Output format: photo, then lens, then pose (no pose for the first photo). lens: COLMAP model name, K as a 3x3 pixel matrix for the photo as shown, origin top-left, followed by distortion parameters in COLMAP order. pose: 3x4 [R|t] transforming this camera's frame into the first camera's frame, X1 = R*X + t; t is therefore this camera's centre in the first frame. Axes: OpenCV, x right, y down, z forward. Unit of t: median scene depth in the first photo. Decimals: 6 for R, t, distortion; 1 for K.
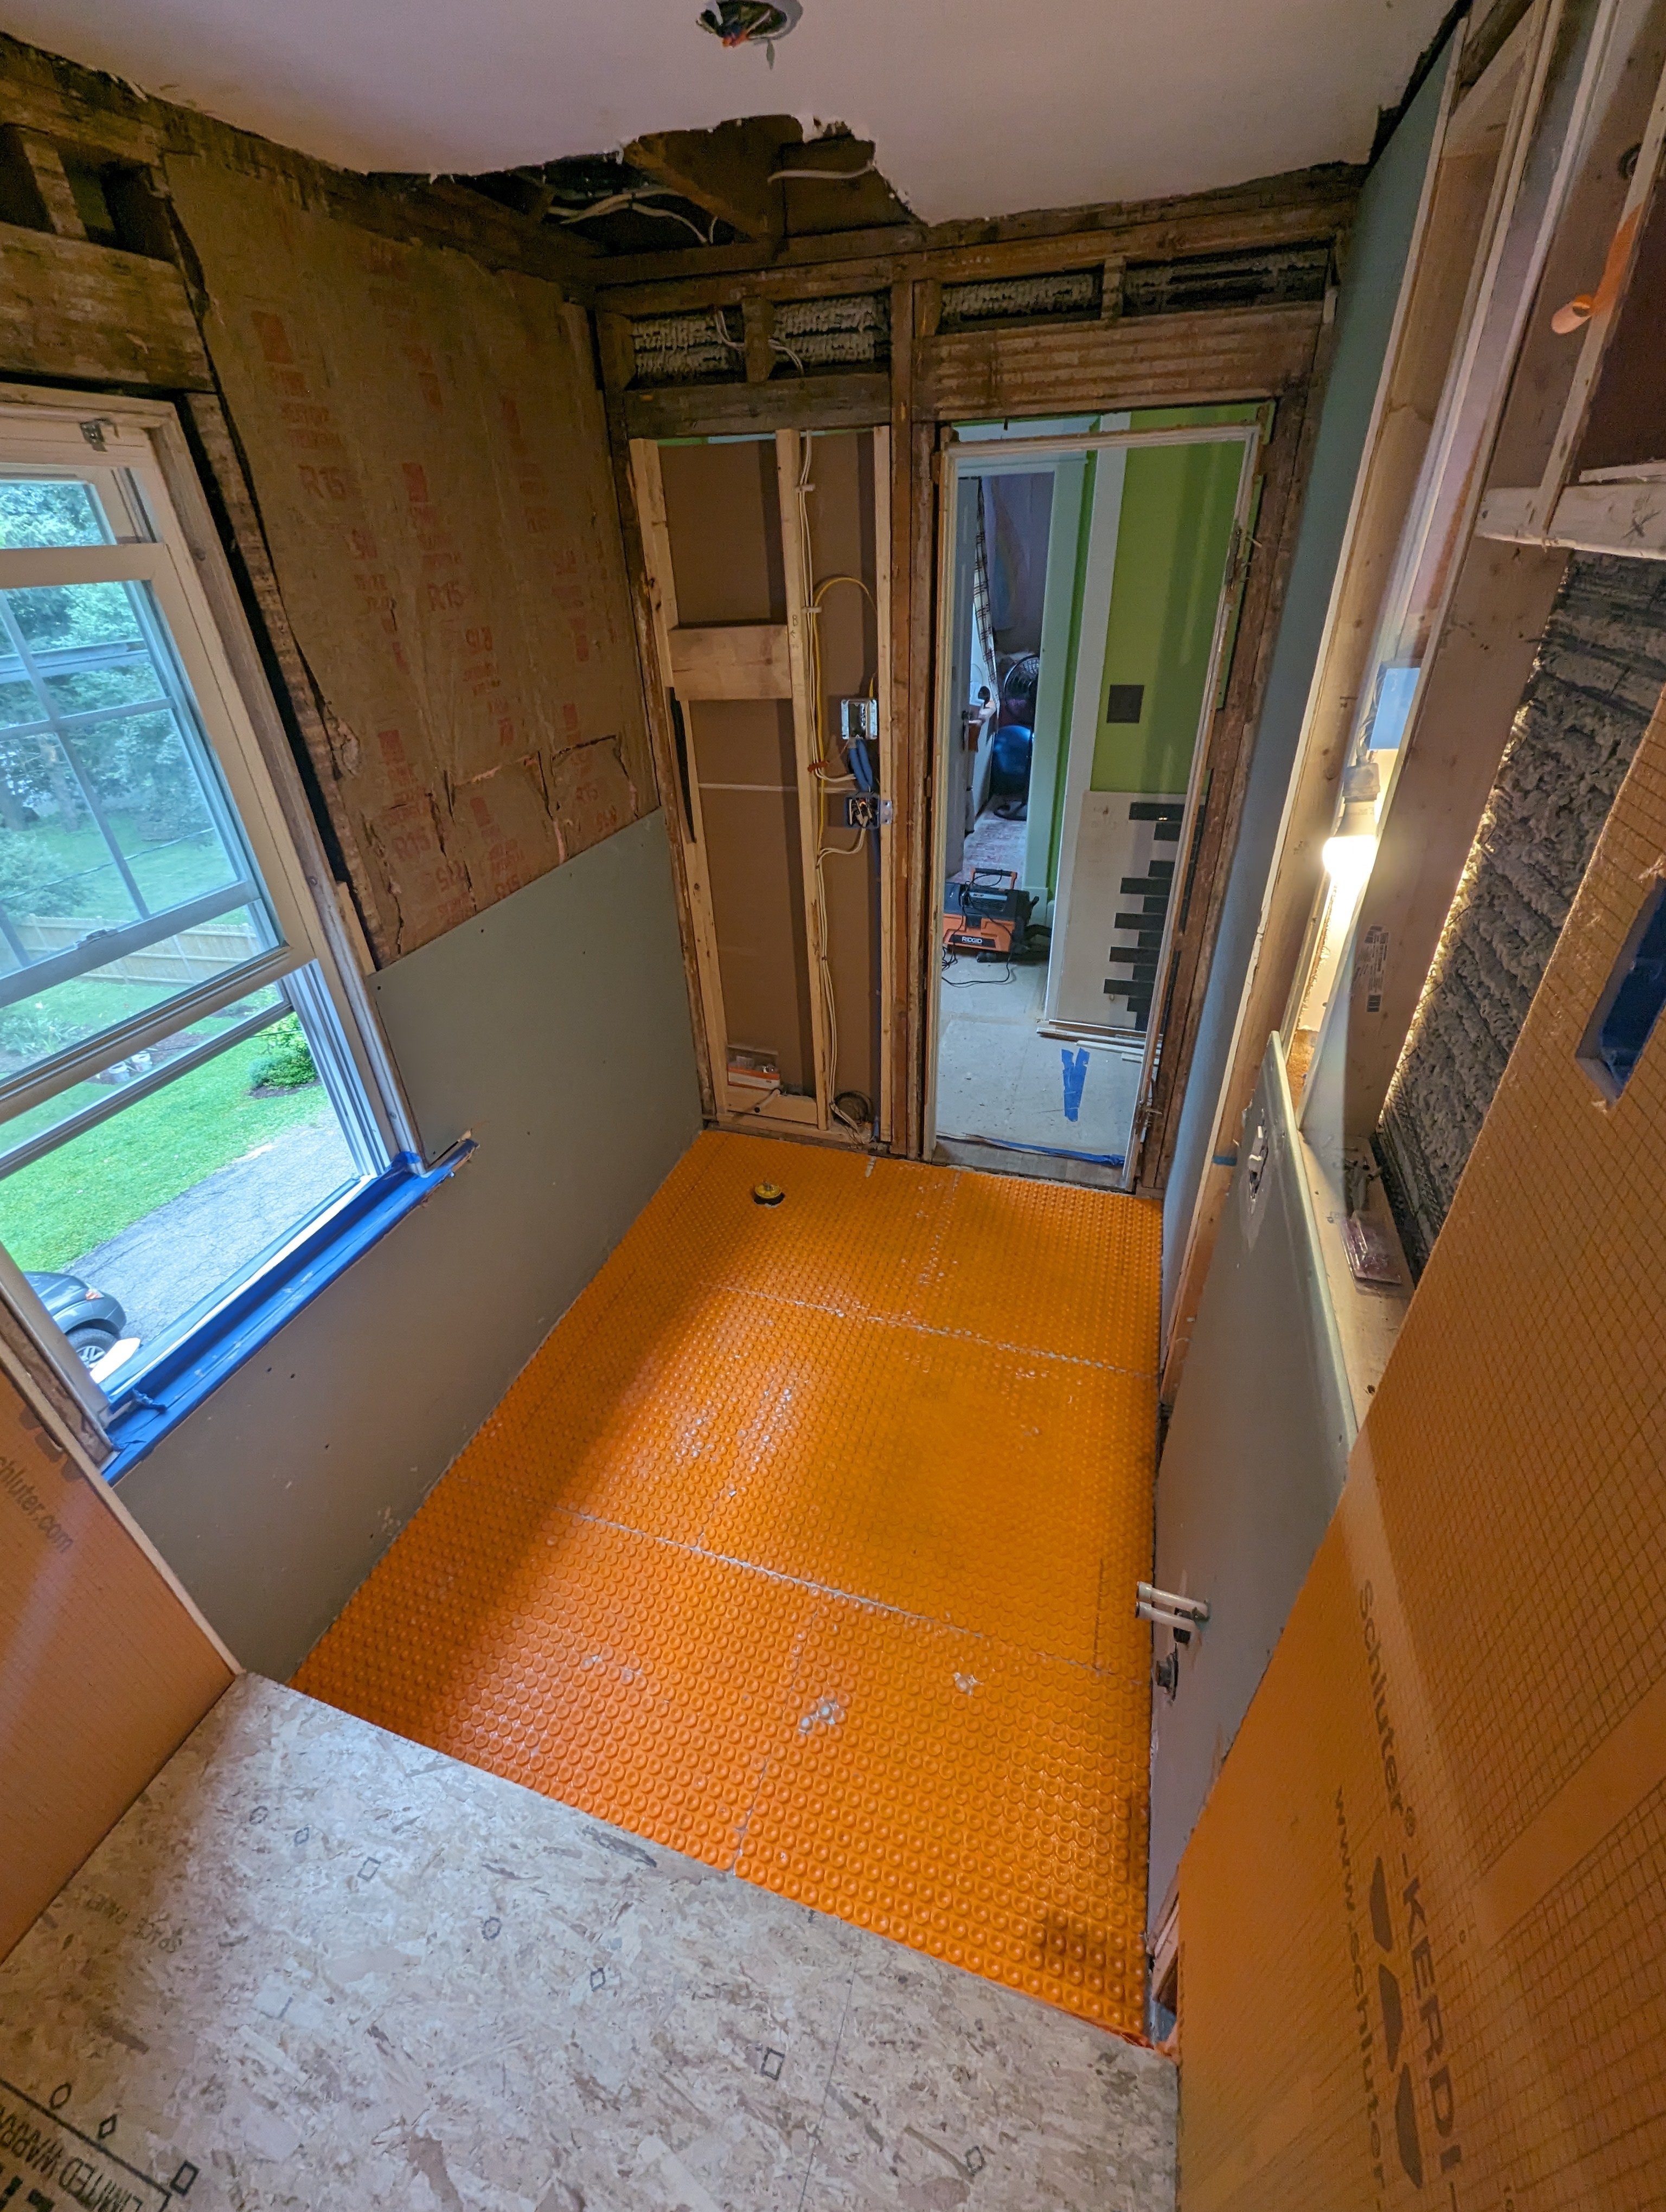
lens RADIAL K [[915.5, 0, 824.9], [0, 915.5, 1100.8], [0, 0, 1]] dist [0.000479, -0.001691]
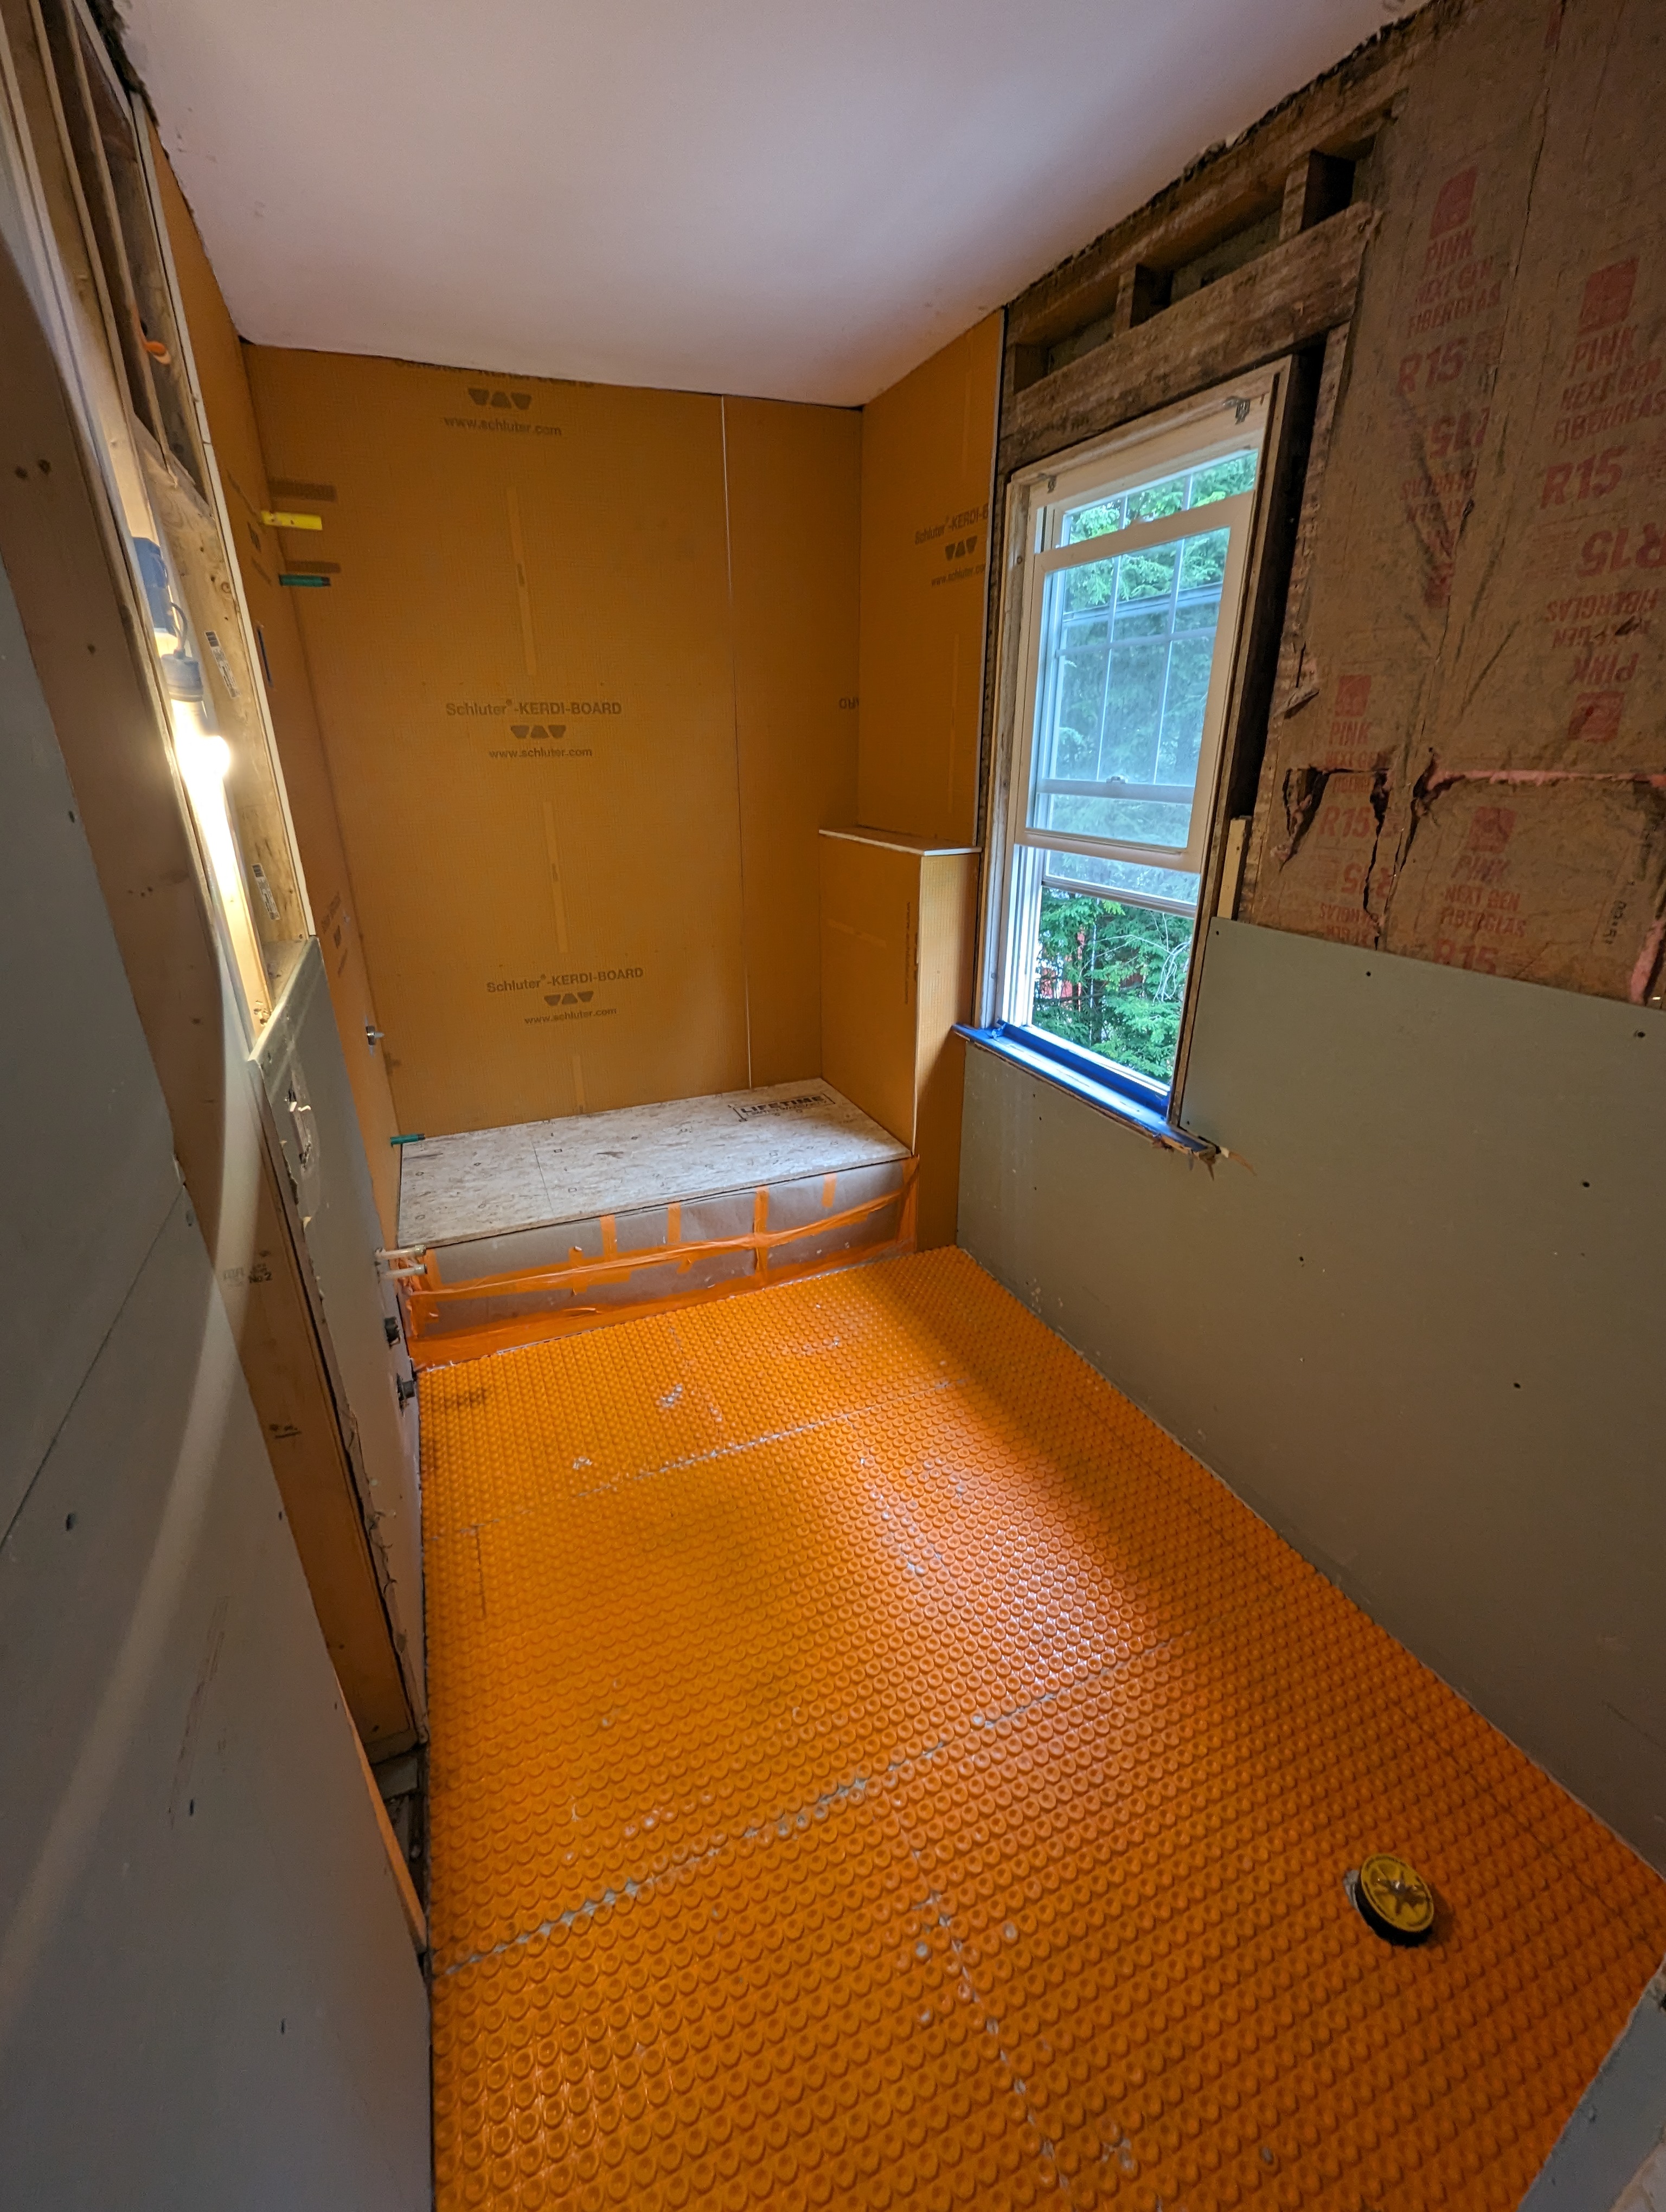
lens RADIAL K [[915.5, 0, 820.5], [0, 915.5, 1115.4], [0, 0, 1]] dist [0.000479, -0.001691]
pose [[-0.755993, 0.284194, -0.589668, 0.601811], [-0.318953, 0.626726, 0.710974, -0.715552], [0.571614, 0.725568, -0.383156, 1.613904]]
